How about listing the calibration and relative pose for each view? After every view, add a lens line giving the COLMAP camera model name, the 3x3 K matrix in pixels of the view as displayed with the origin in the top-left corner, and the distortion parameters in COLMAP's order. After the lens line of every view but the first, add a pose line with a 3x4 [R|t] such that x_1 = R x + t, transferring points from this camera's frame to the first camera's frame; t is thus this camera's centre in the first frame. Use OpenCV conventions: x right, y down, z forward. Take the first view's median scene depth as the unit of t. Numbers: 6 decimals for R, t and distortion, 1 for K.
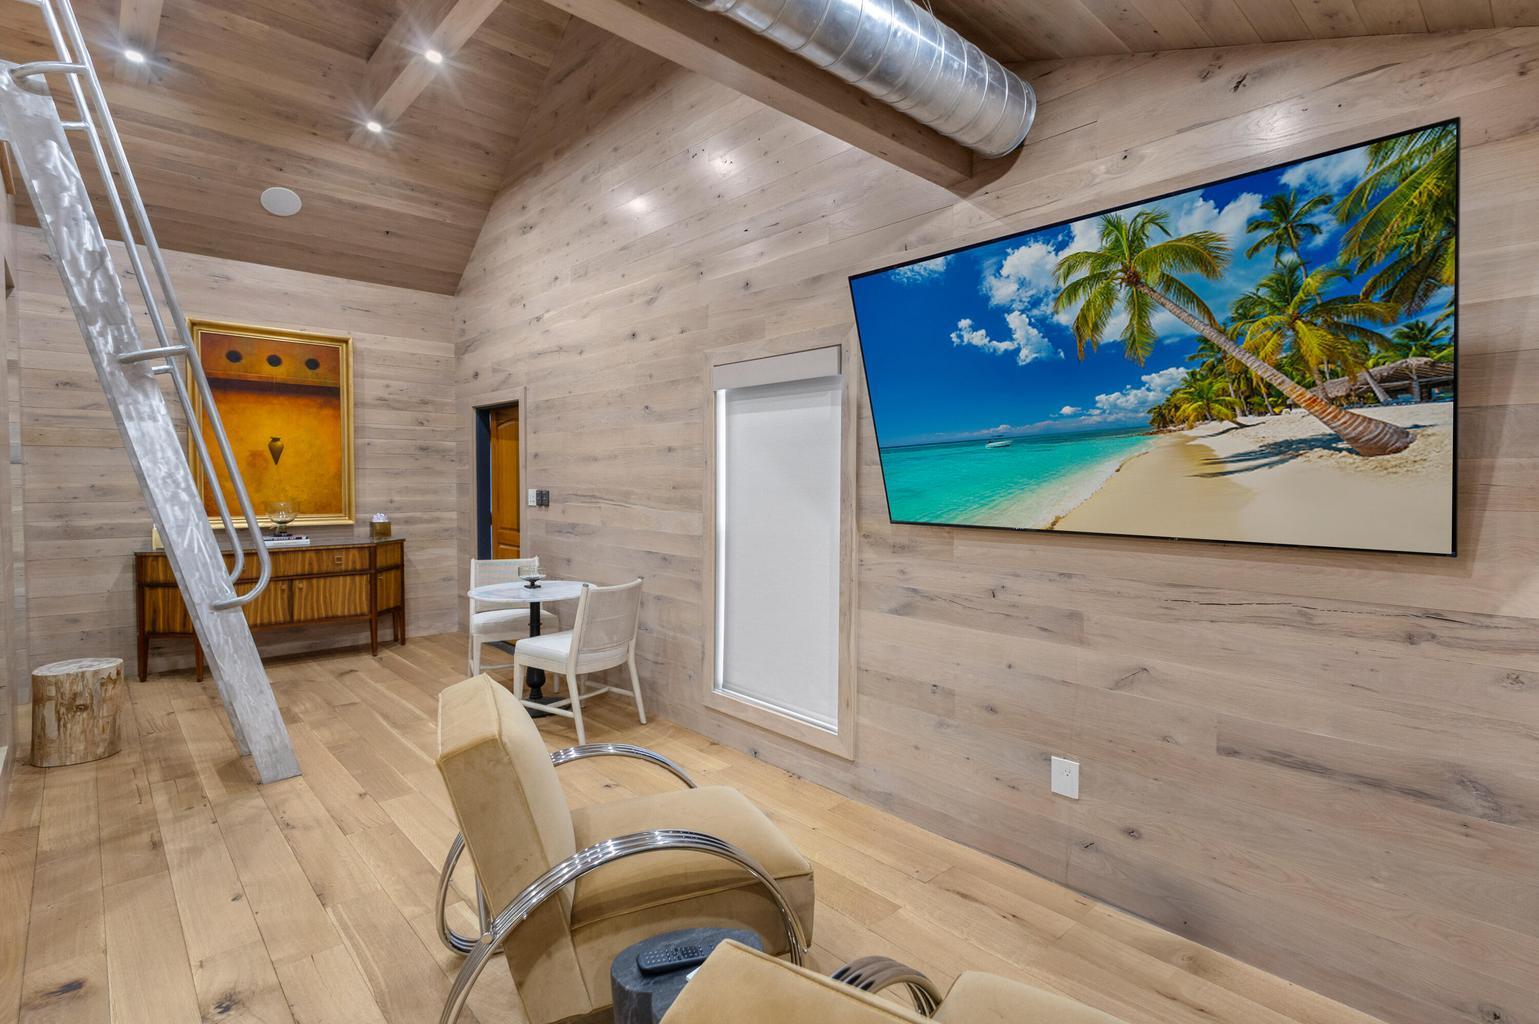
lens RADIAL K [[821.8, 0, 855.5], [0, 821.8, 516.9], [0, 0, 1]] dist [0.016302, -0.007885]
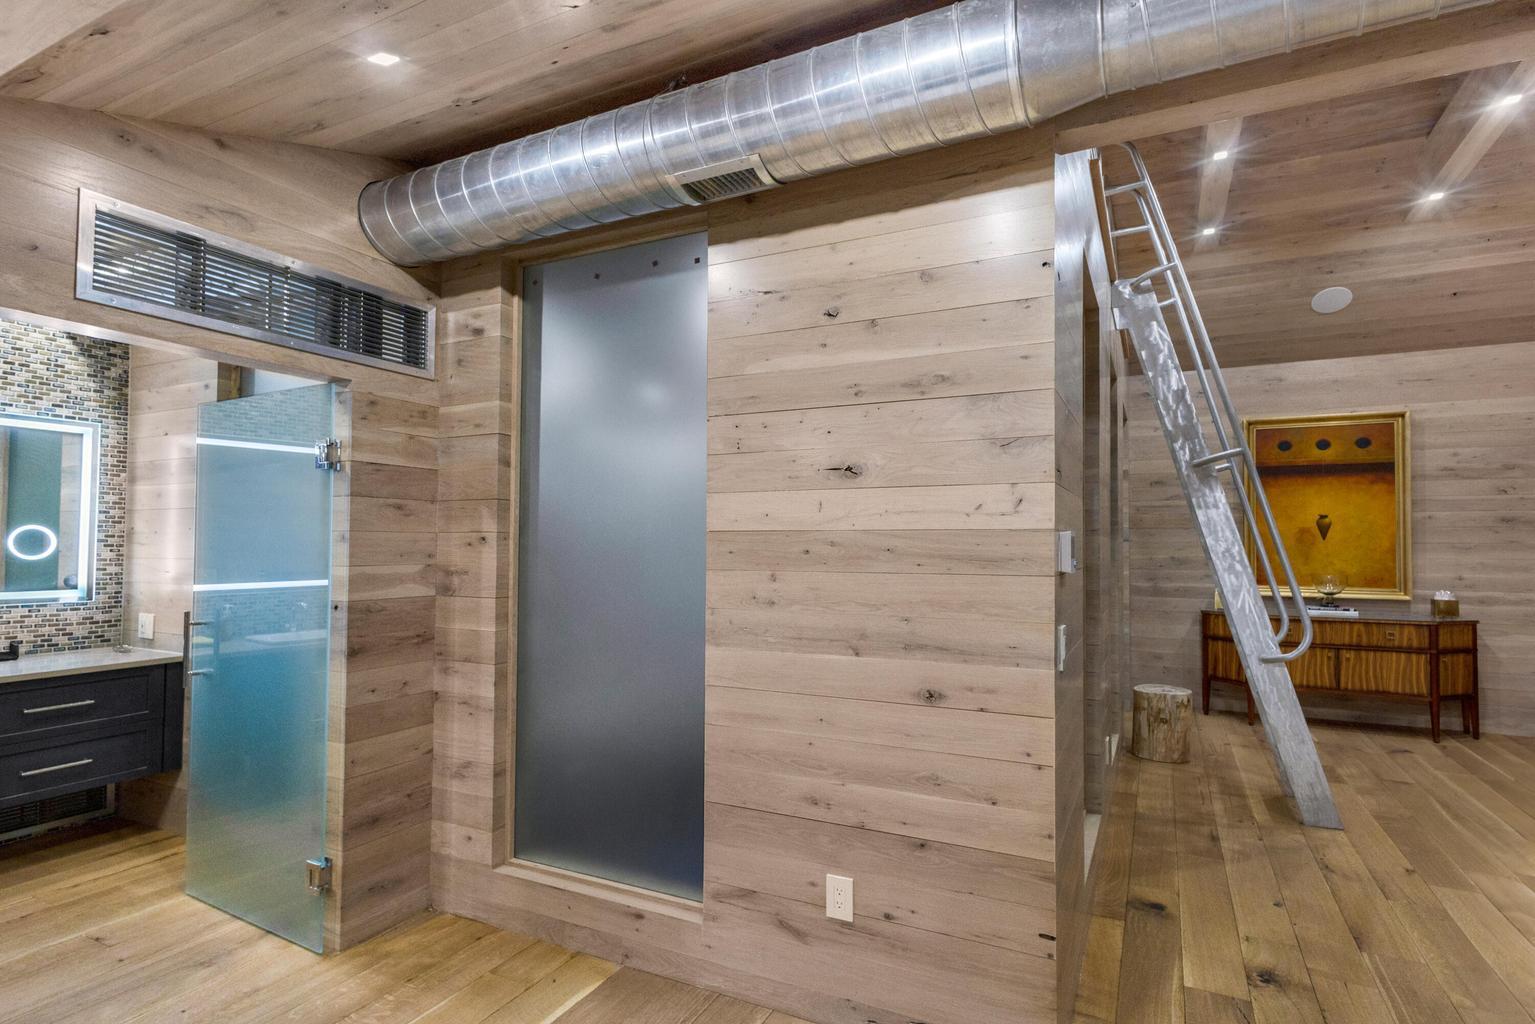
lens RADIAL K [[795.9, 0, 638.1], [0, 795.9, 517.2], [0, 0, 1]] dist [0.014296, -0.002121]
pose [[0.239586, -0.034487, -0.970262, 0.113212], [-0.049990, 0.997605, -0.047803, 0.002394], [0.969587, 0.059957, 0.237288, -0.129965]]
